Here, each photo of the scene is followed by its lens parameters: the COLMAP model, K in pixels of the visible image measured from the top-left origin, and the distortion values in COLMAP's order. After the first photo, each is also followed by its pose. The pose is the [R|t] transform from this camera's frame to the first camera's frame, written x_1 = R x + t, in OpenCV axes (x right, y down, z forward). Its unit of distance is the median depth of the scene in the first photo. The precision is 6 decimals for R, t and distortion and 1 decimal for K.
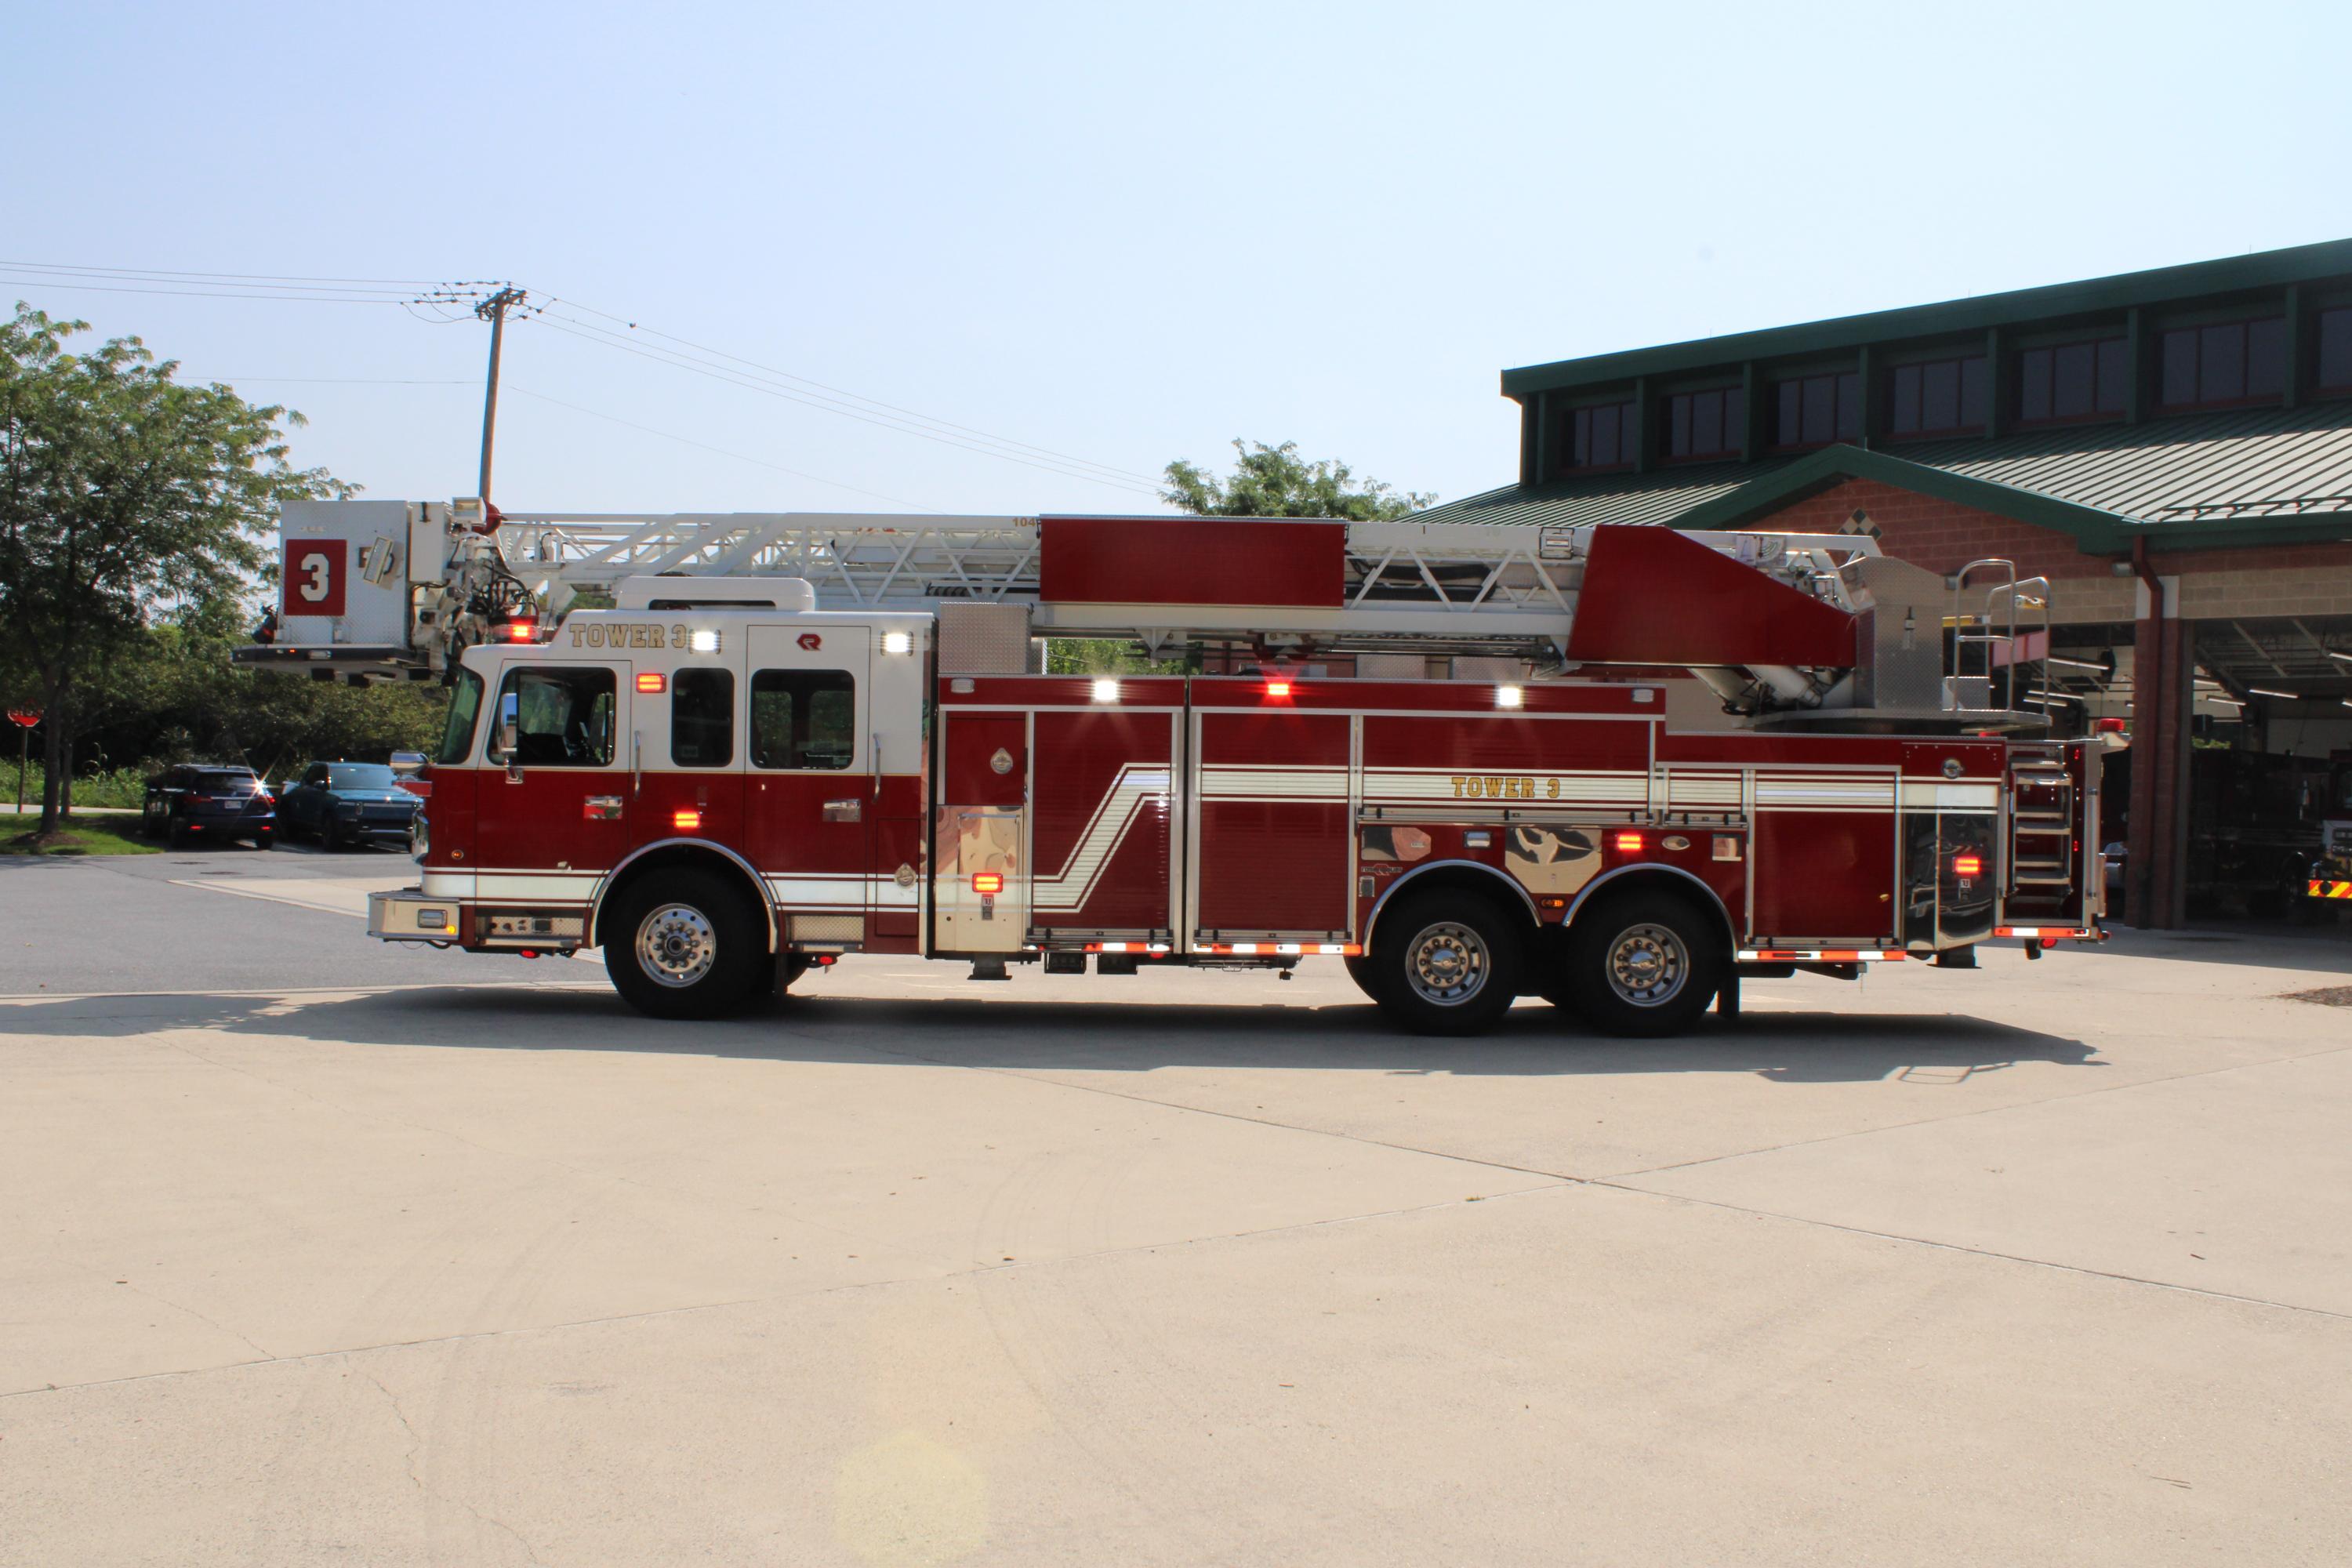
lens RADIAL K [[1951.8, 0, 1166.5], [0, 1951.8, 776.6], [0, 0, 1]] dist [-0.154993, 0.128925]
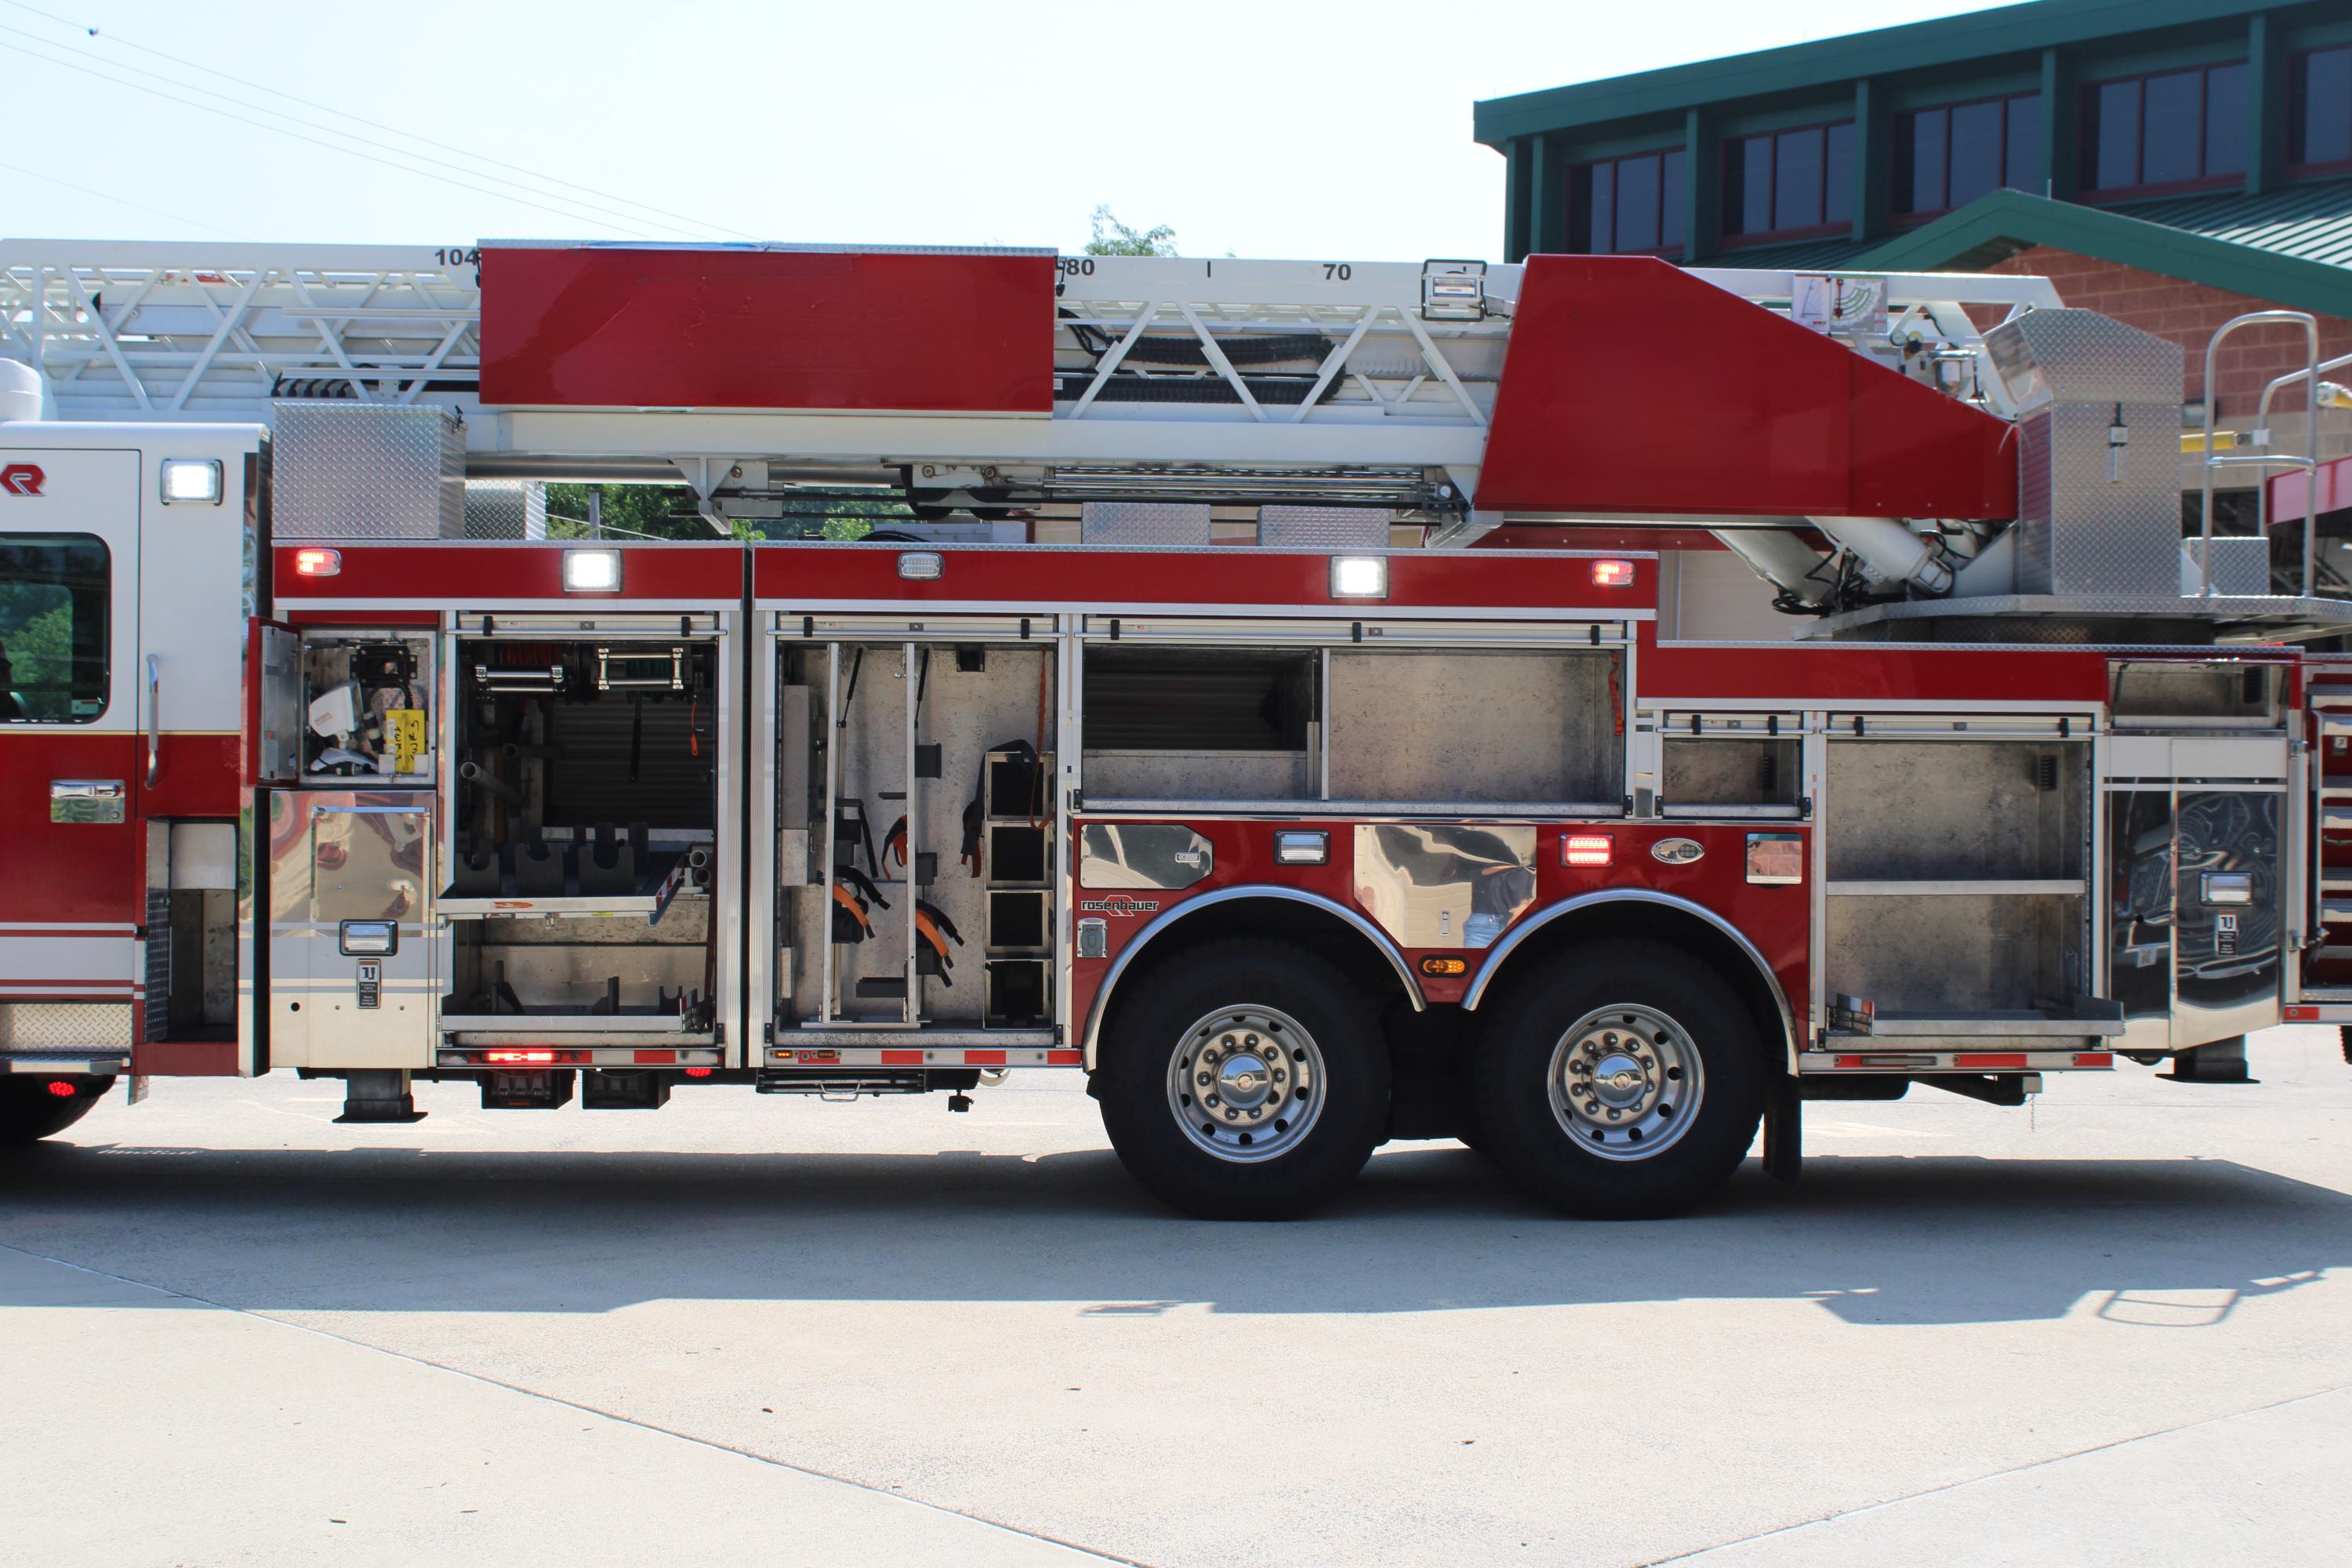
lens RADIAL K [[2837.8, 0, 1179.6], [0, 2837.8, 766.7], [0, 0, 1]] dist [-0.078540, 0.078260]
pose [[0.998897, -0.007921, 0.046273, 0.088171], [0.007791, 0.999965, 0.002988, 0.007646], [-0.046296, -0.002624, 0.998924, 0.222135]]
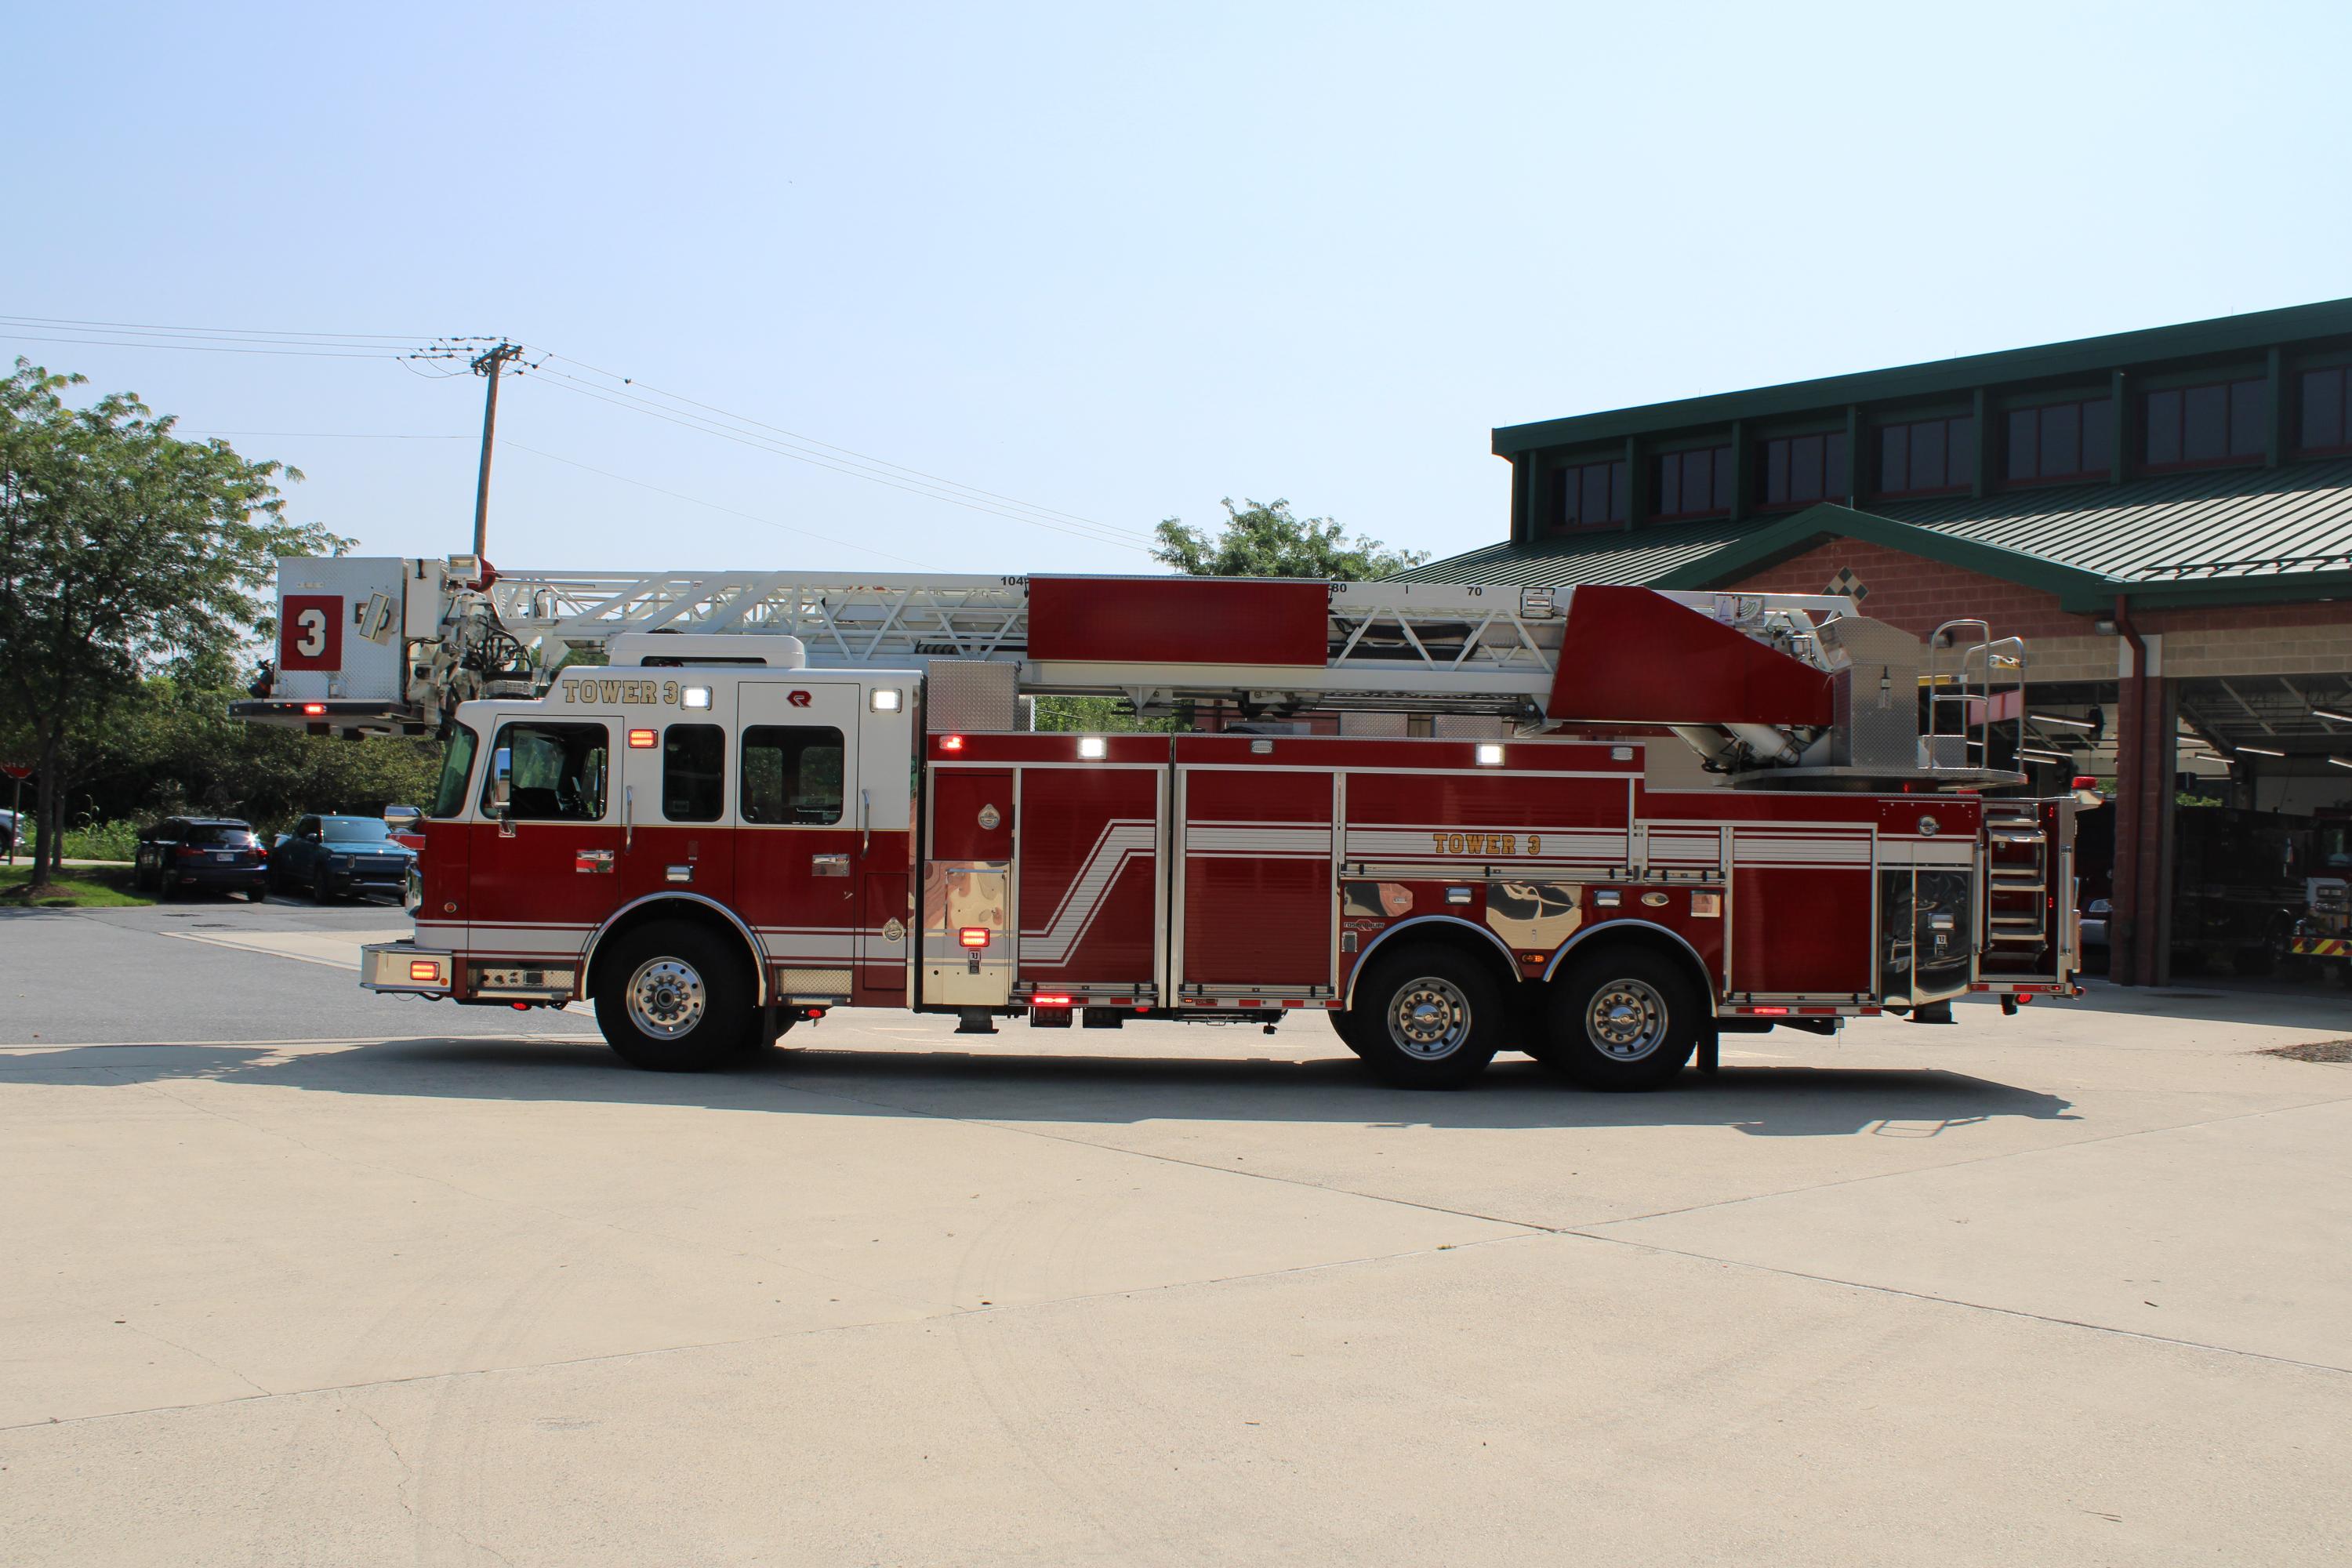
lens RADIAL K [[1959.6, 0, 1169.0], [0, 1959.6, 792.2], [0, 0, 1]] dist [-0.155788, 0.133515]
pose [[0.999990, 0.002551, 0.003716, 0.005026], [-0.002474, 0.999782, -0.020709, -0.000001], [-0.003768, 0.020699, 0.999779, -0.016132]]
